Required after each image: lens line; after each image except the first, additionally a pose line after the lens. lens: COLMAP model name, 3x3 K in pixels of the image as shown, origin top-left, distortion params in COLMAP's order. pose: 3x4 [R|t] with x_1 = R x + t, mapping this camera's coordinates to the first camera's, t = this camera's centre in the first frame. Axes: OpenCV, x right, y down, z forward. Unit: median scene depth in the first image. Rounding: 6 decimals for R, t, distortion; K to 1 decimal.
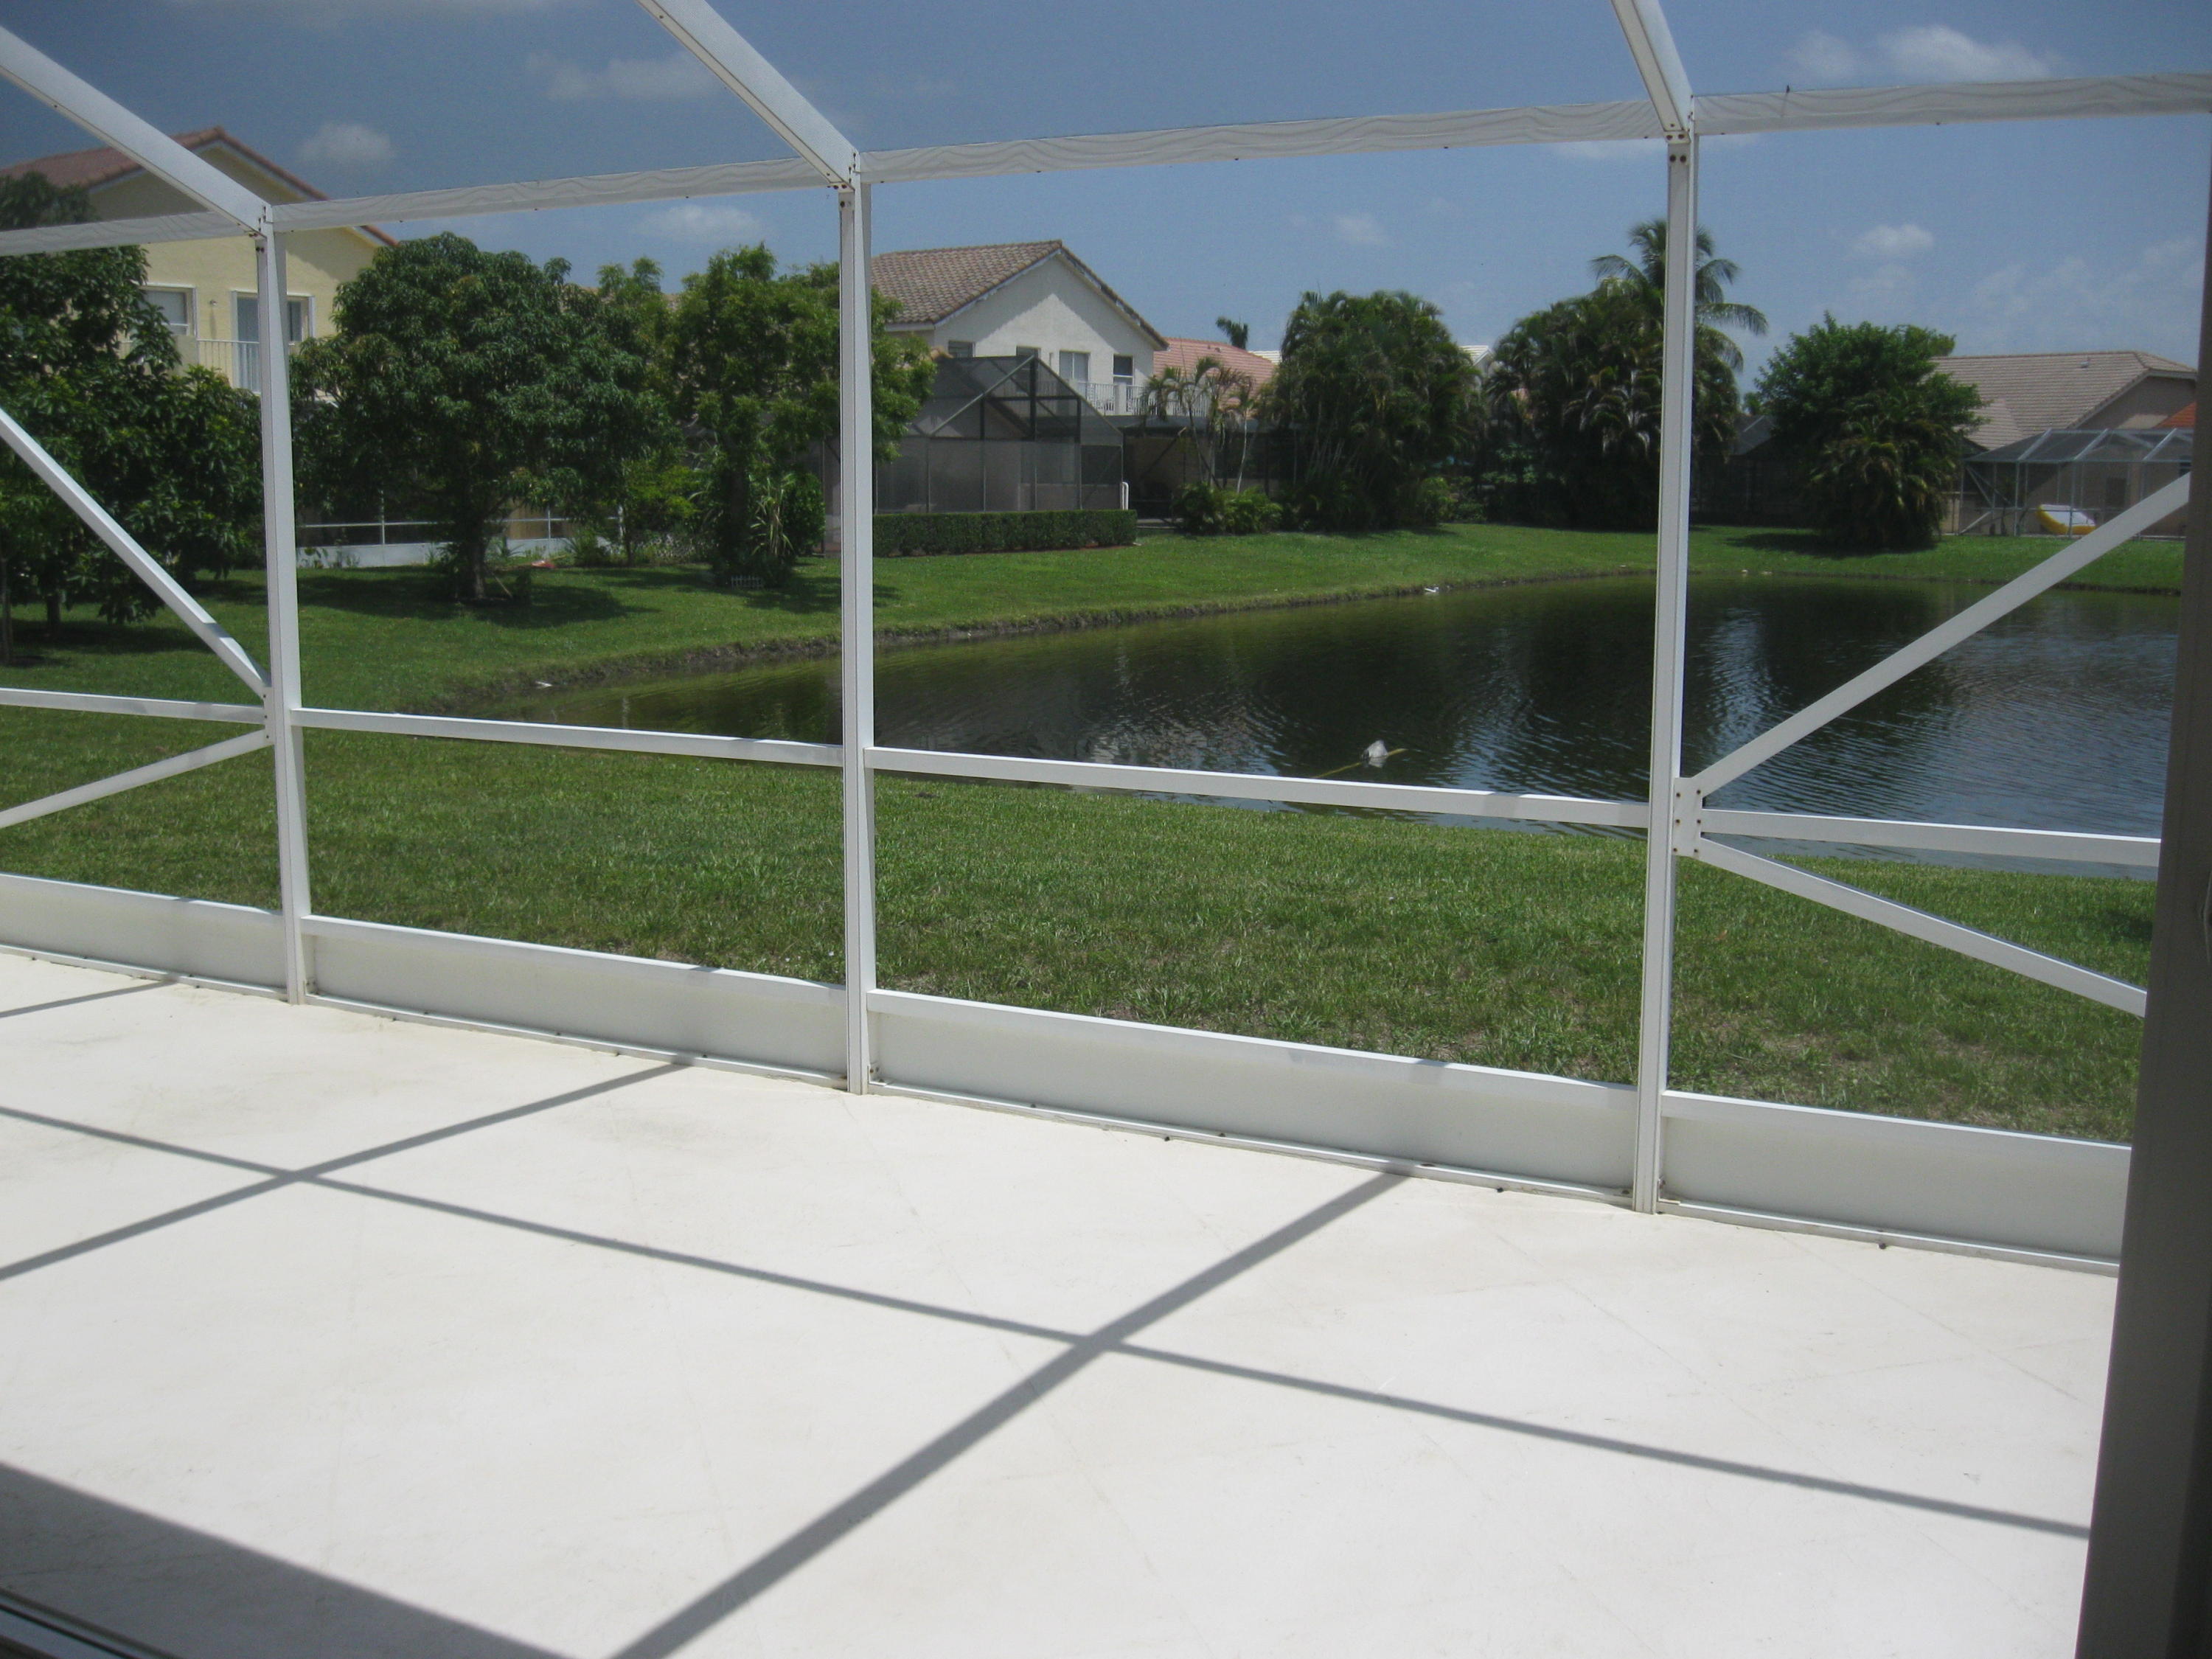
lens RADIAL K [[2268.7, 0, 1112.6], [0, 2268.7, 811.4], [0, 0, 1]] dist [-0.099577, 0.000000]
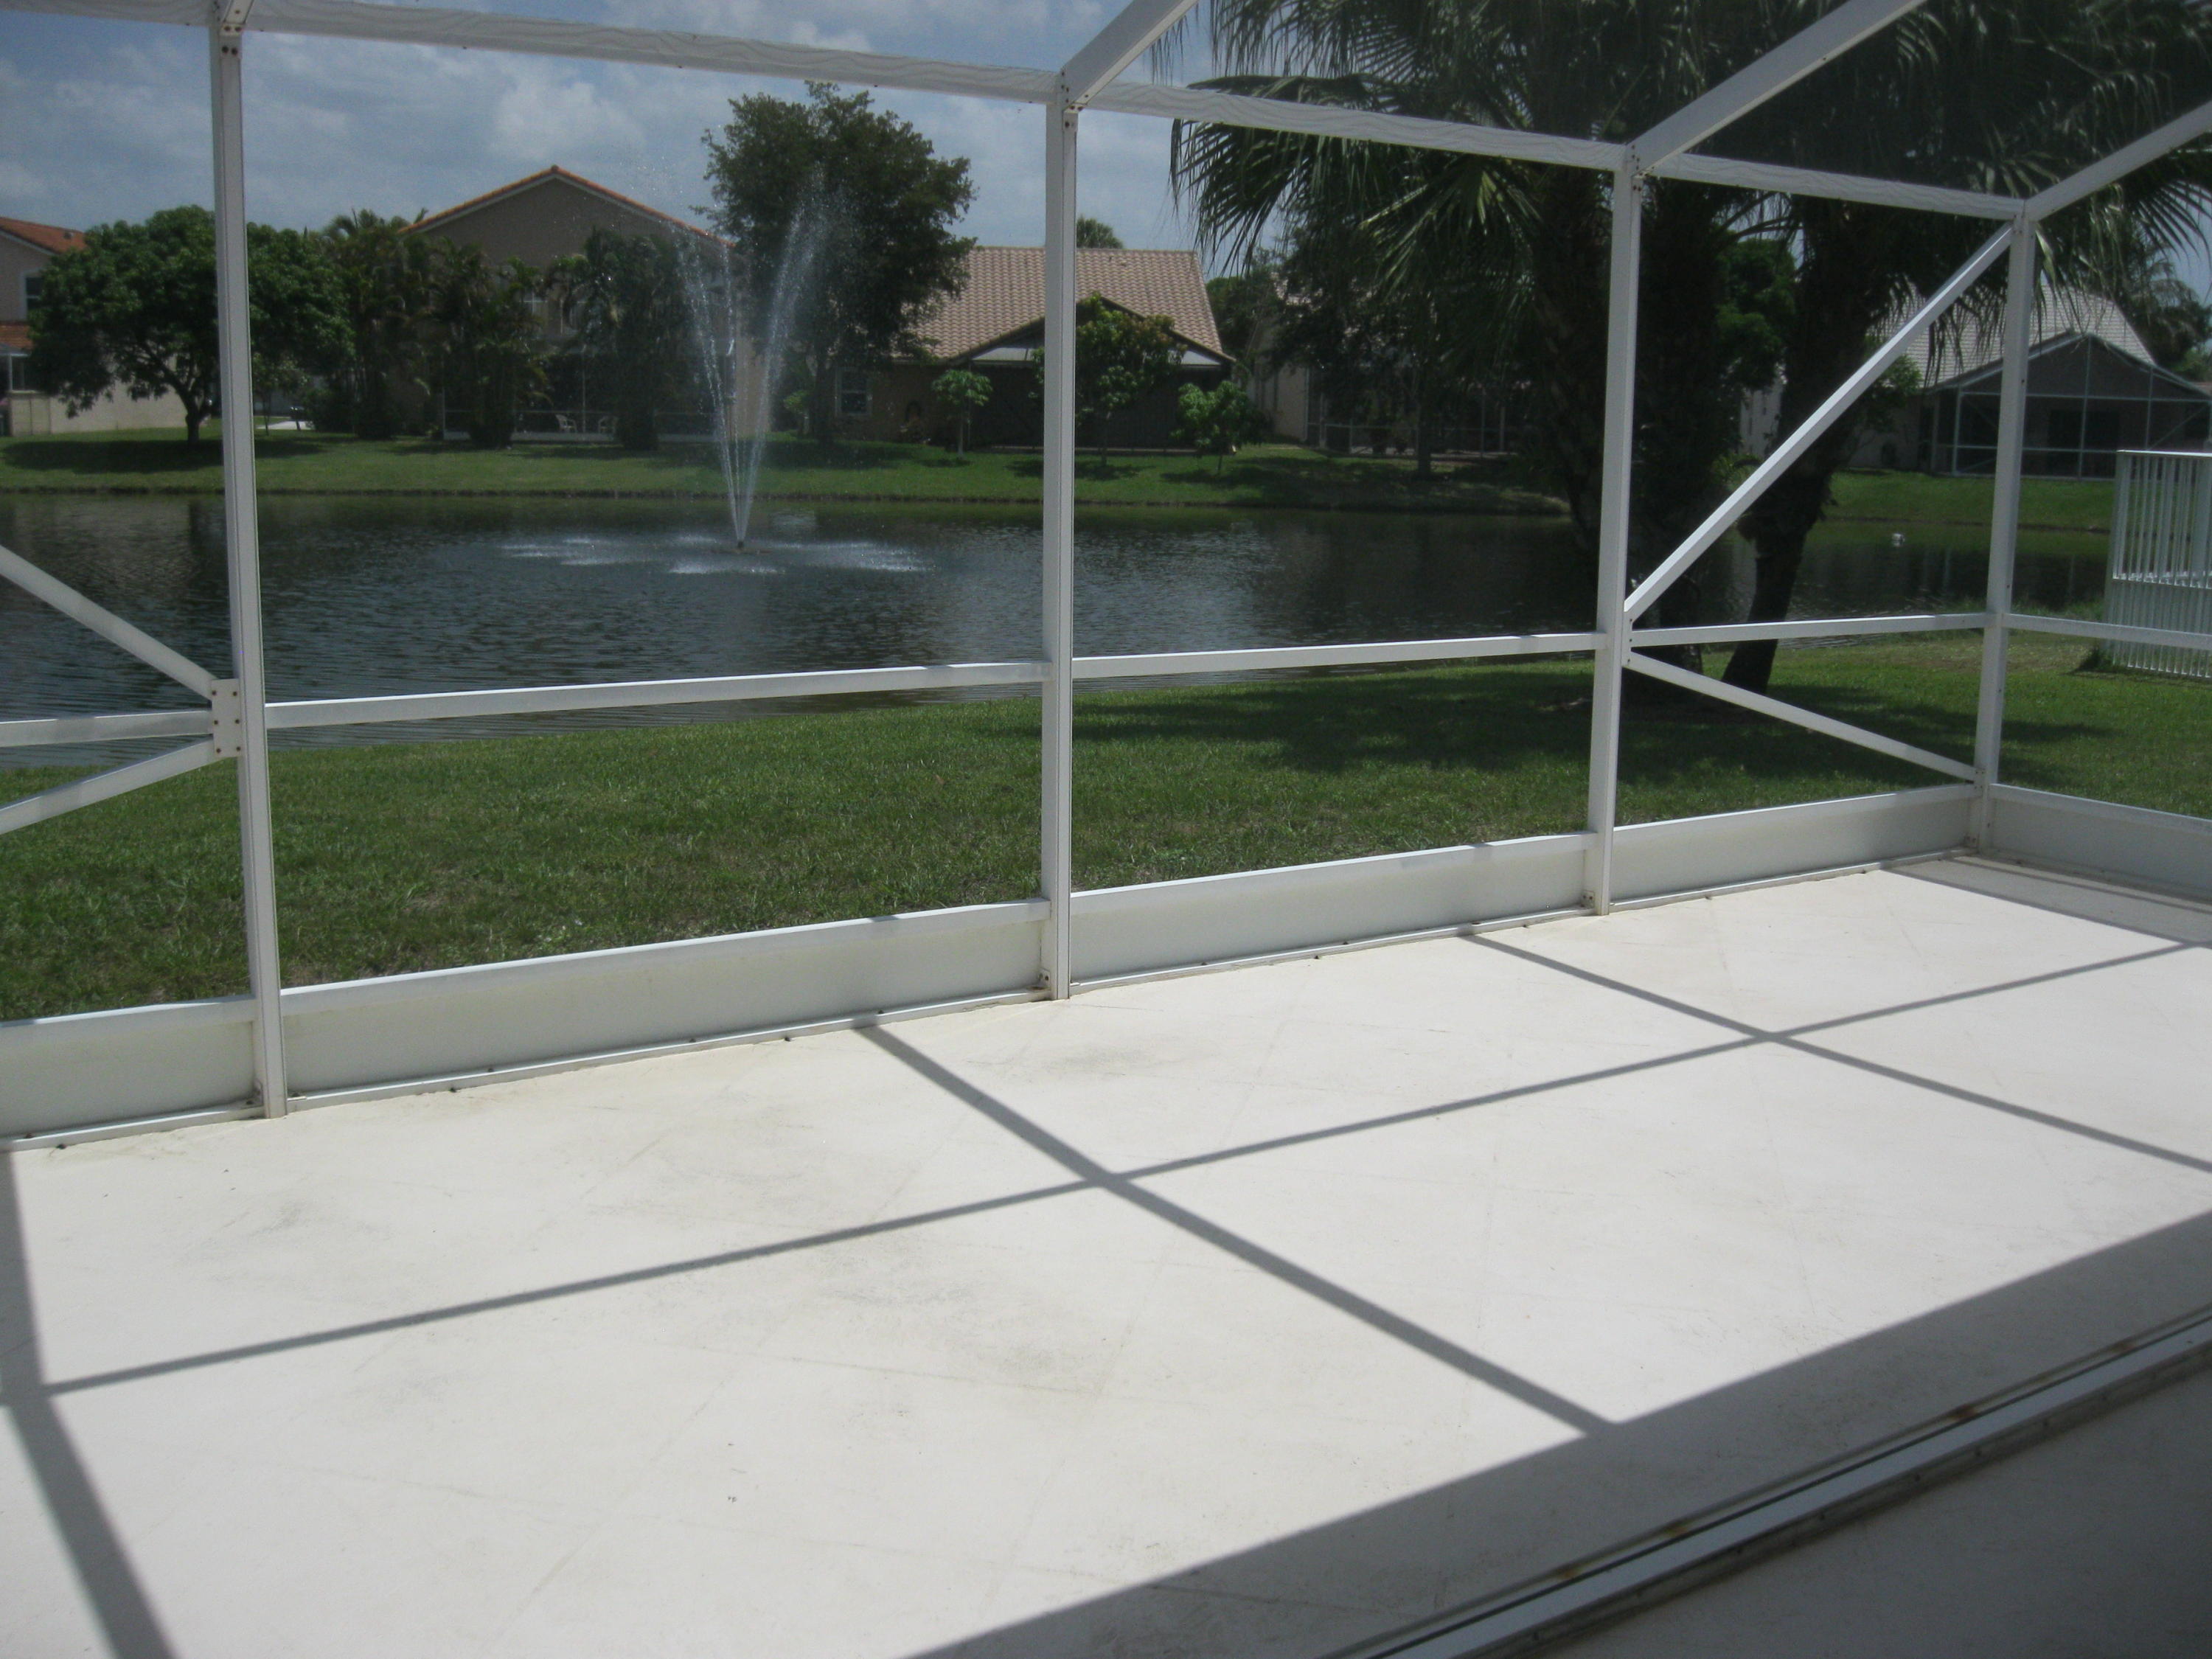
lens RADIAL K [[2268.7, 0, 1089.3], [0, 2268.7, 799.4], [0, 0, 1]] dist [-0.099577, 0.000000]
pose [[0.465042, -0.148076, 0.872817, -0.773757], [0.100395, 0.988373, 0.114189, -0.063674], [-0.879578, 0.034524, 0.474501, 0.383659]]
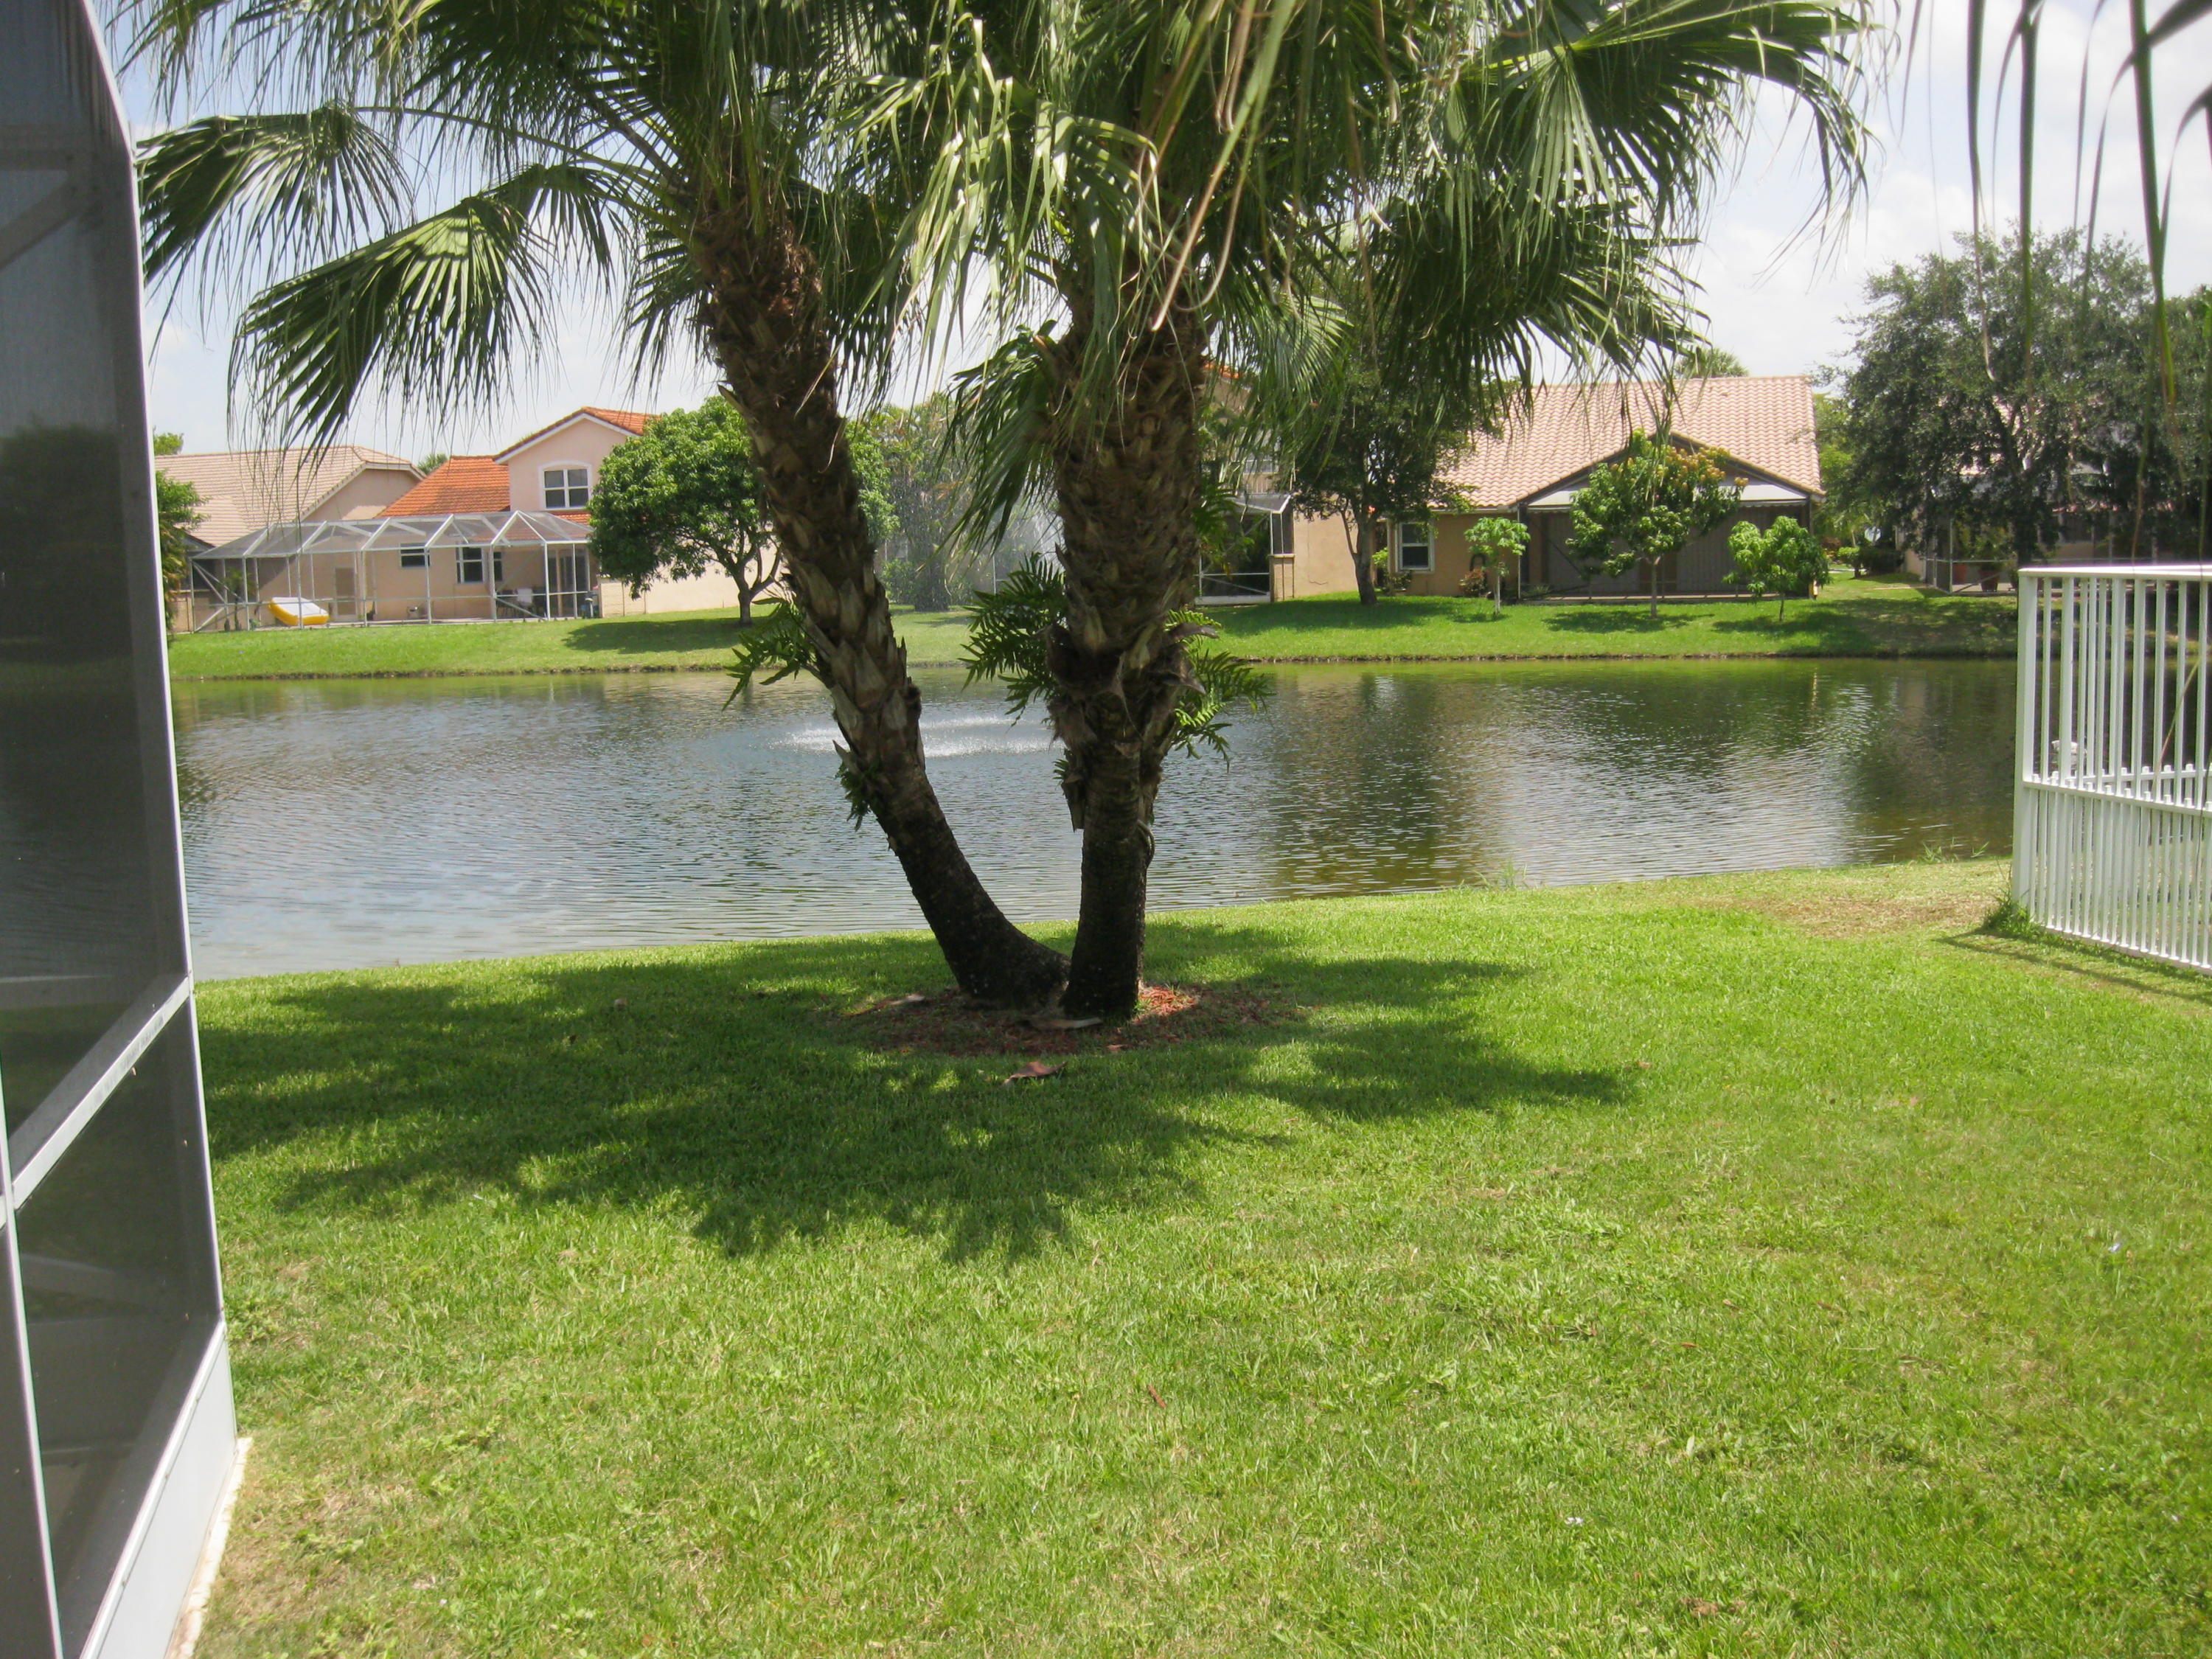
lens RADIAL K [[2268.7, 0, 1109.9], [0, 2268.7, 835.5], [0, 0, 1]] dist [-0.099577, 0.000000]
pose [[0.732722, -0.105837, 0.672248, 0.197099], [0.120134, 0.992435, 0.025306, -0.004137], [-0.669841, 0.062218, 0.739893, -0.026600]]
